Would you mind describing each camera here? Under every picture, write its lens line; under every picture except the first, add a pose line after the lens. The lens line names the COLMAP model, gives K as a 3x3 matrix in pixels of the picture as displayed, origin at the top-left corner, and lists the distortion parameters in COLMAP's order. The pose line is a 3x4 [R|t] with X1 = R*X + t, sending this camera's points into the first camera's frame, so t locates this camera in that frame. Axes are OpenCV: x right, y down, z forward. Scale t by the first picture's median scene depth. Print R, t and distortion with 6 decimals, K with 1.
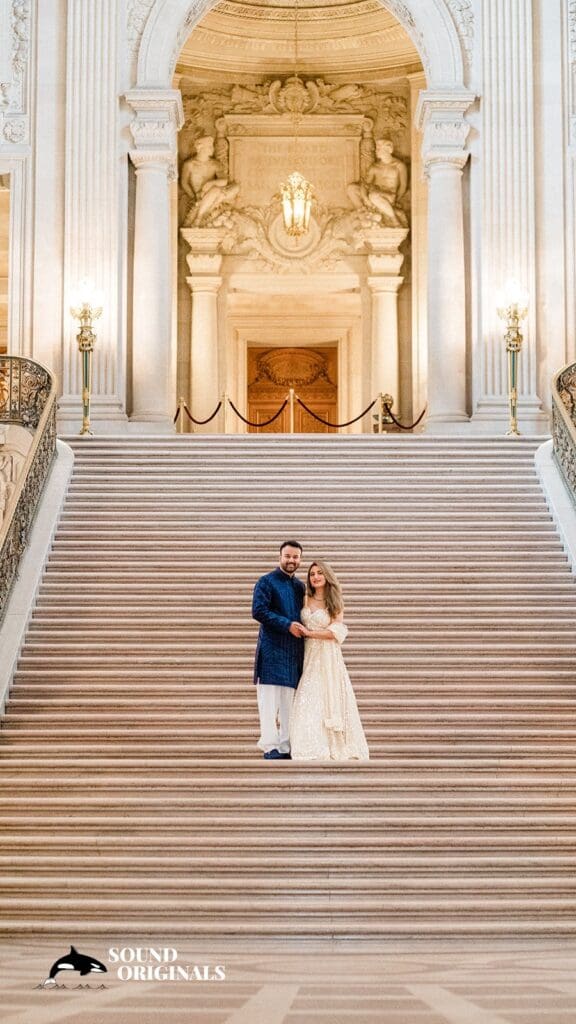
lens RADIAL K [[2753.8, 0, 288.0], [0, 2753.8, 512.0], [0, 0, 1]] dist [0.010199, 0.038211]
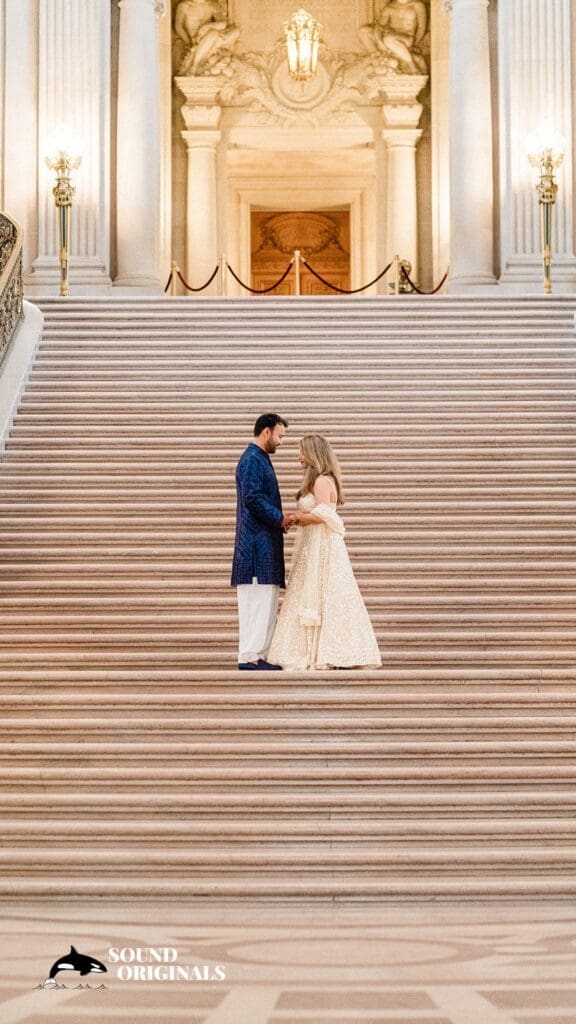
lens RADIAL K [[2753.8, 0, 288.0], [0, 2753.8, 512.0], [0, 0, 1]] dist [0.010199, 0.038211]
pose [[0.999960, -0.004855, -0.007452, 0.005877], [0.005119, 0.999342, 0.035899, 0.010077], [0.007273, -0.035936, 0.999328, 0.135945]]
